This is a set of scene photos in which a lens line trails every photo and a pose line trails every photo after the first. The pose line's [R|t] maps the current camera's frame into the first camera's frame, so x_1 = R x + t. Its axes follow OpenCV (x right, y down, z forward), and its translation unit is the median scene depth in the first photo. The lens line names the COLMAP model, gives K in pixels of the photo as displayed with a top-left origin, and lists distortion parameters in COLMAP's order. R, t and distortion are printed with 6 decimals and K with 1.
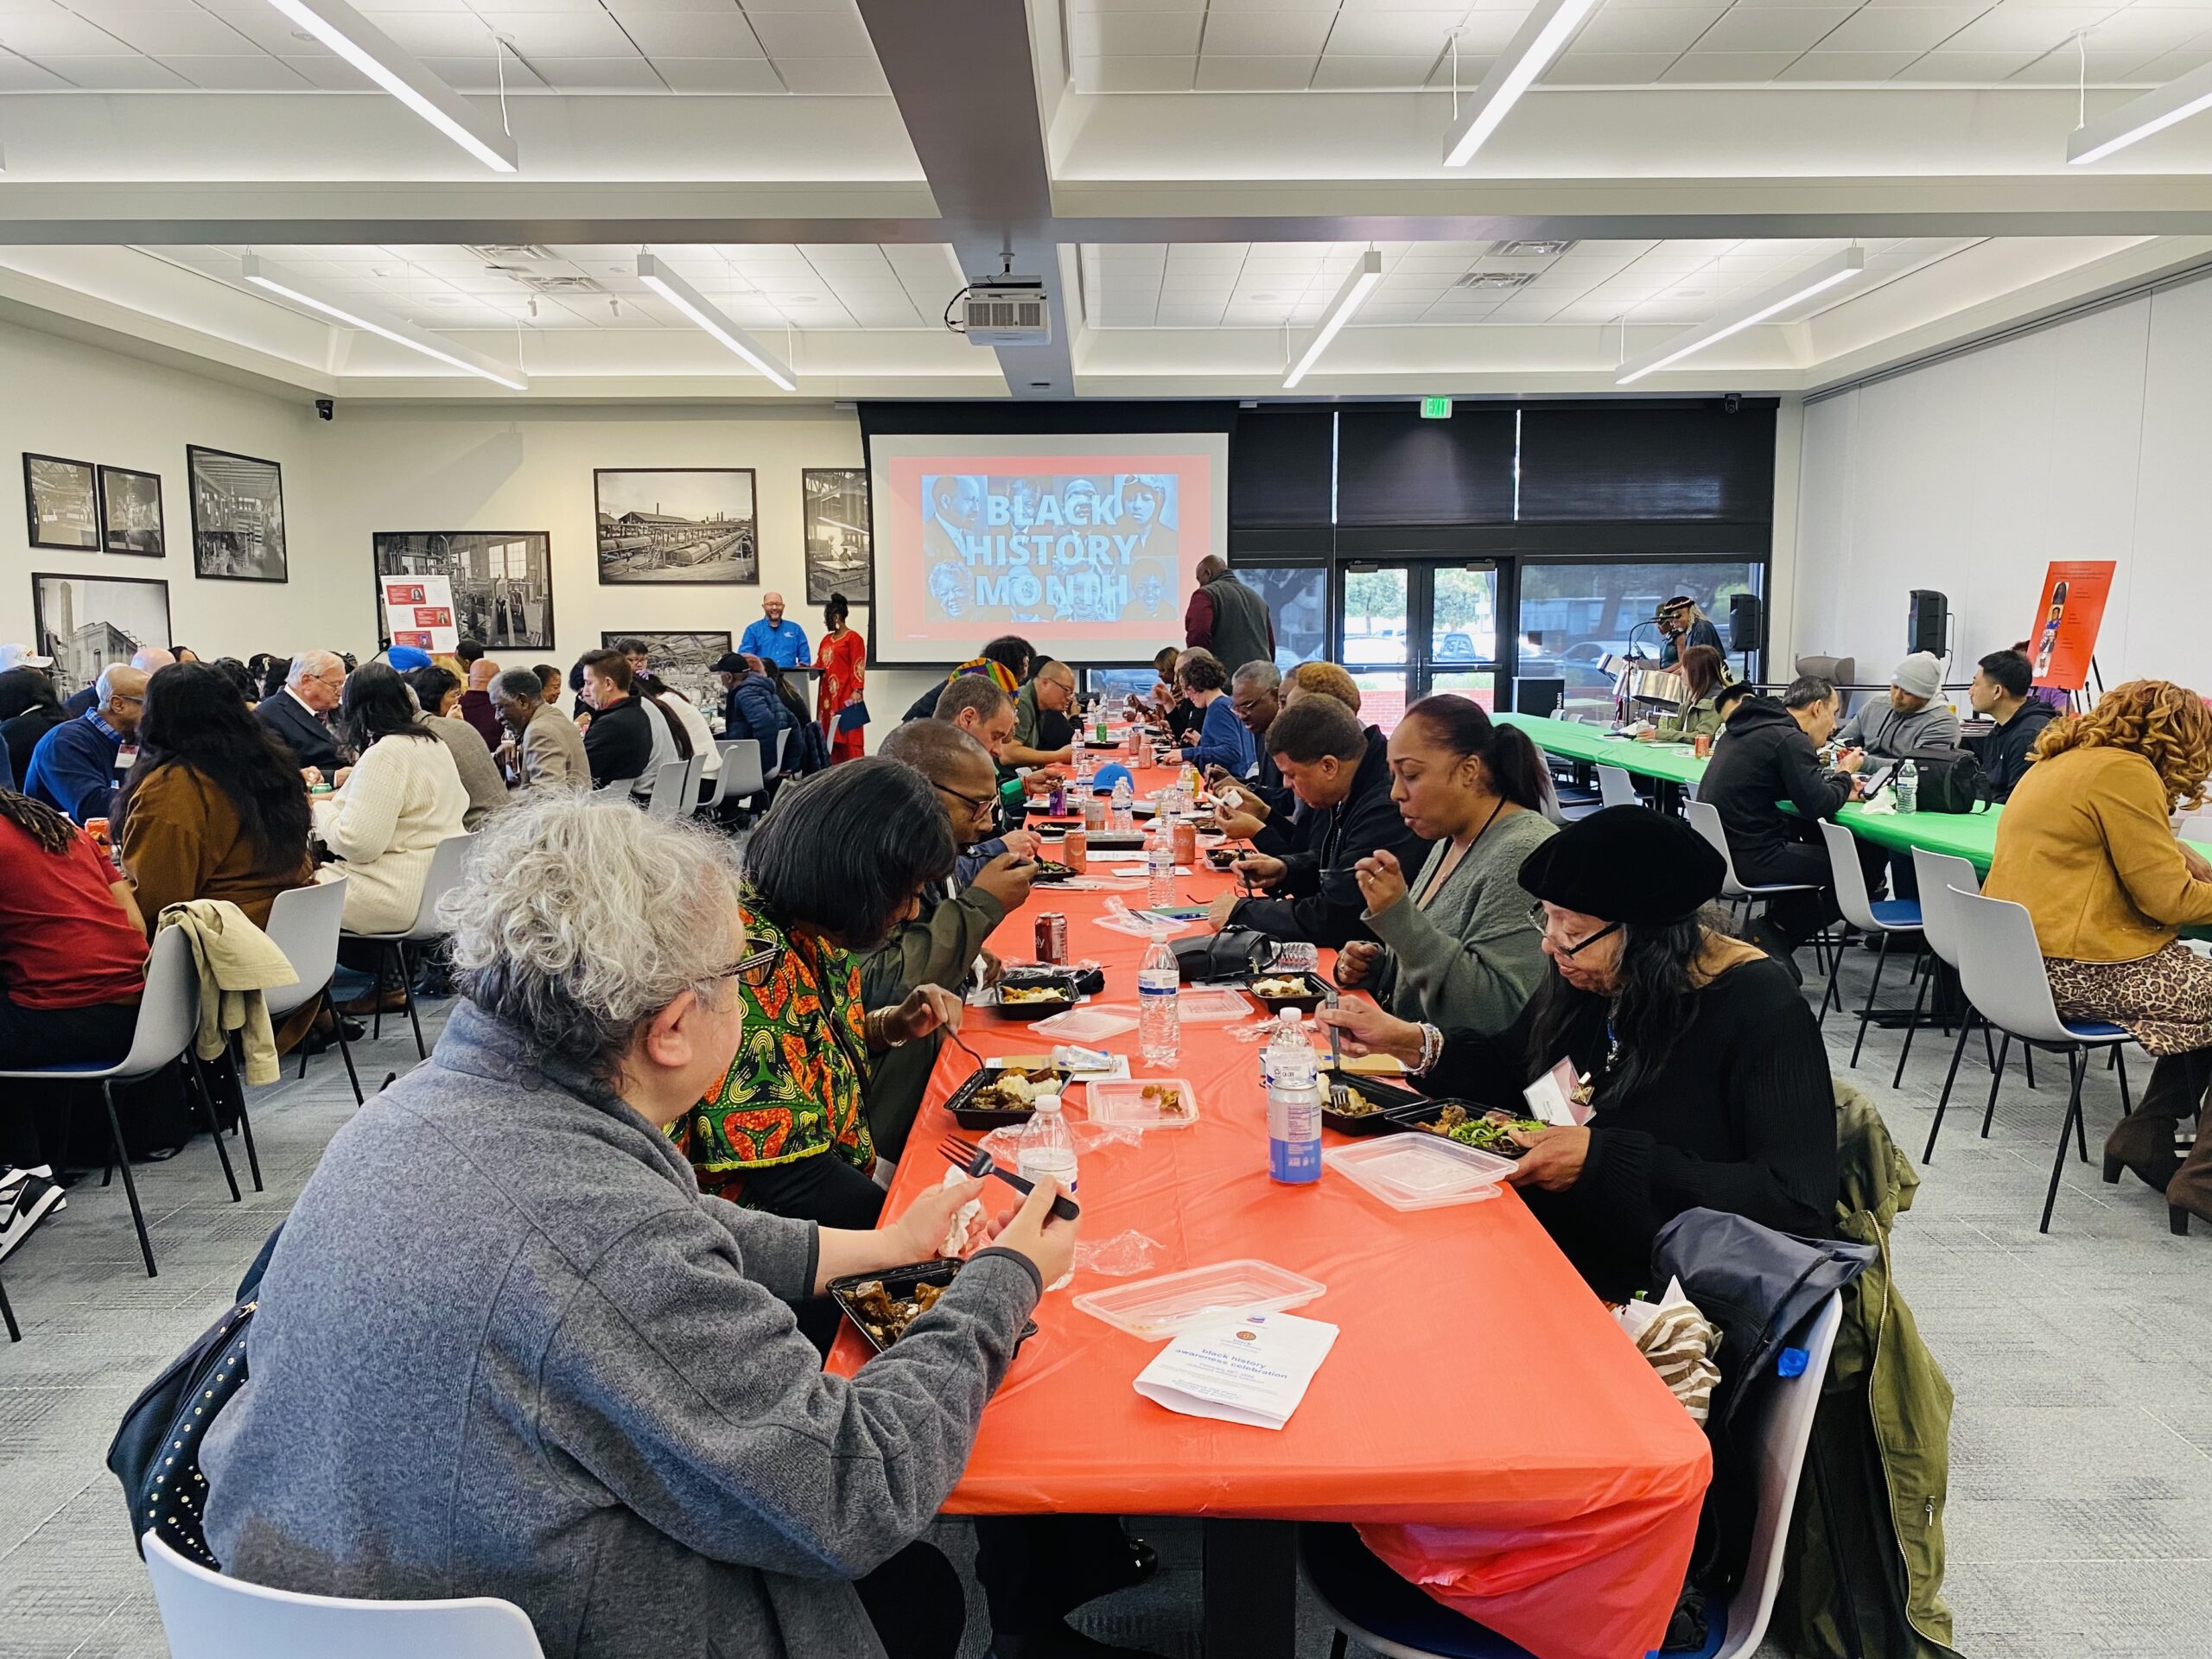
lens RADIAL K [[1705.6, 0, 1106.0], [0, 1705.6, 829.5], [0, 0, 1]] dist [0.000262, -0.006361]
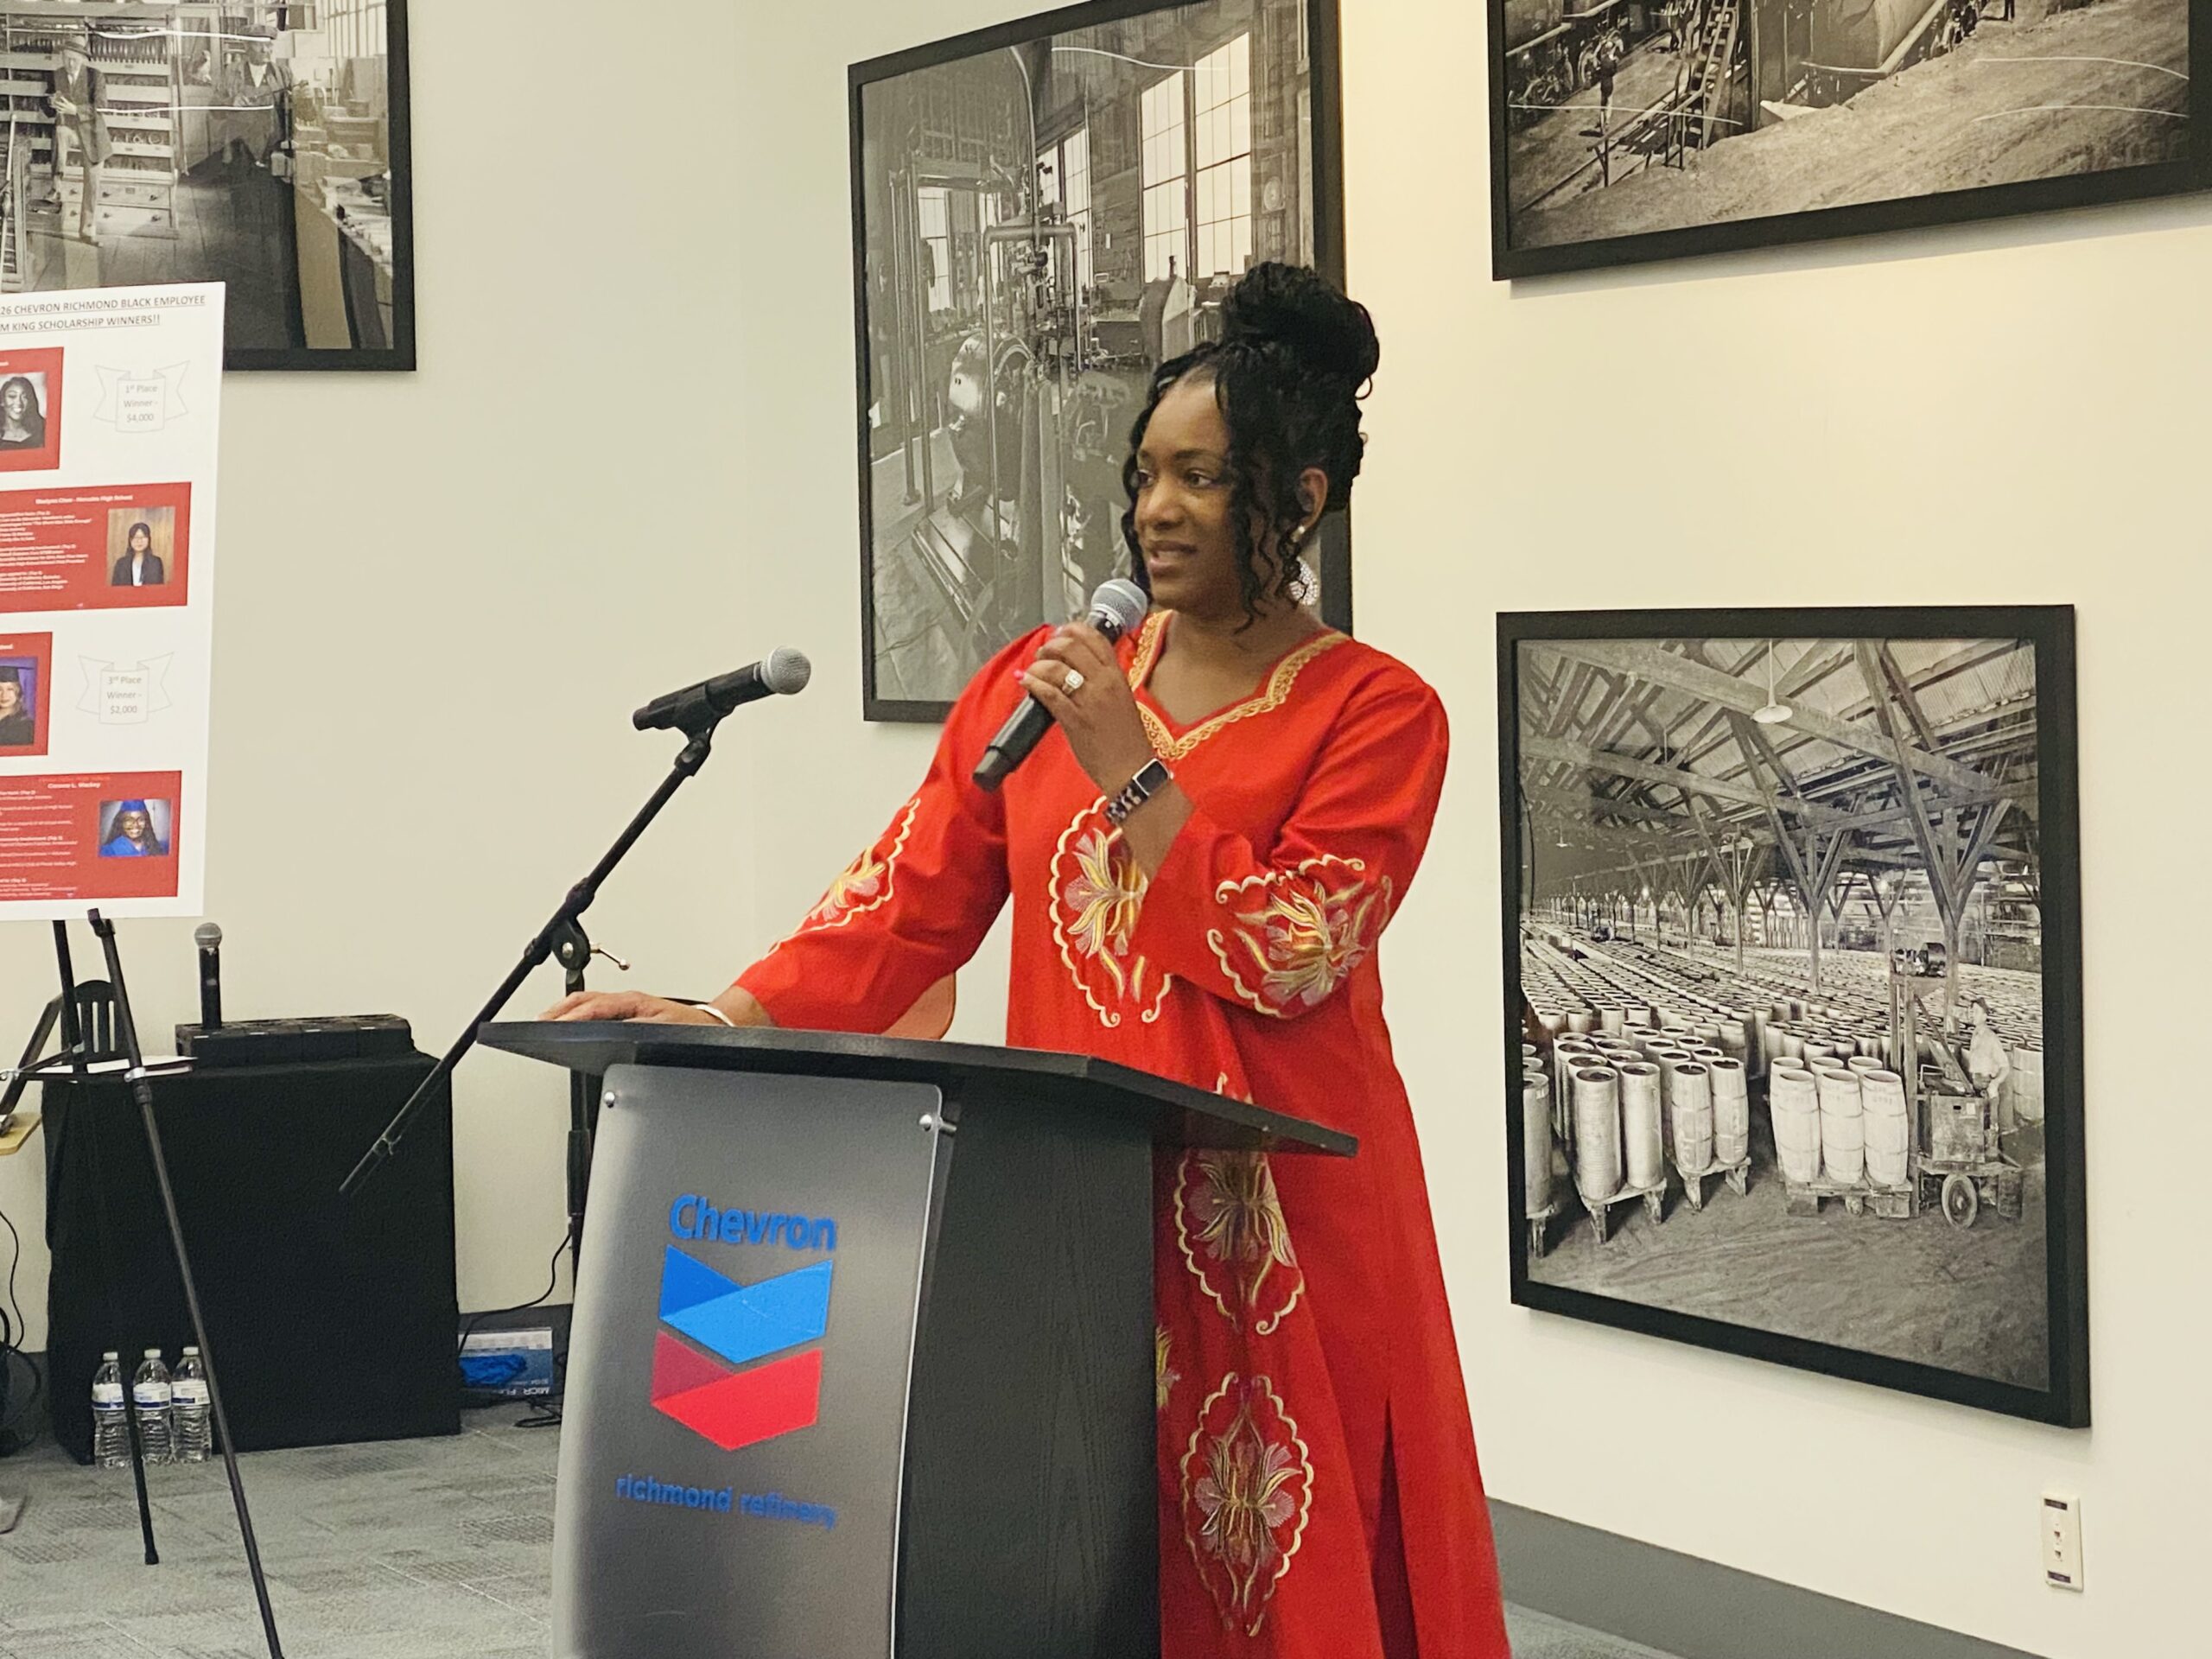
lens RADIAL K [[5084.1, 0, 1106.0], [0, 5084.1, 829.5], [0, 0, 1]] dist [0.054044, 0.655329]
pose [[0.446683, 0.038724, -0.893854, 0.069425], [-0.085881, 0.996305, 0.000246, -0.095802], [0.890561, 0.076655, 0.448359, 0.785668]]
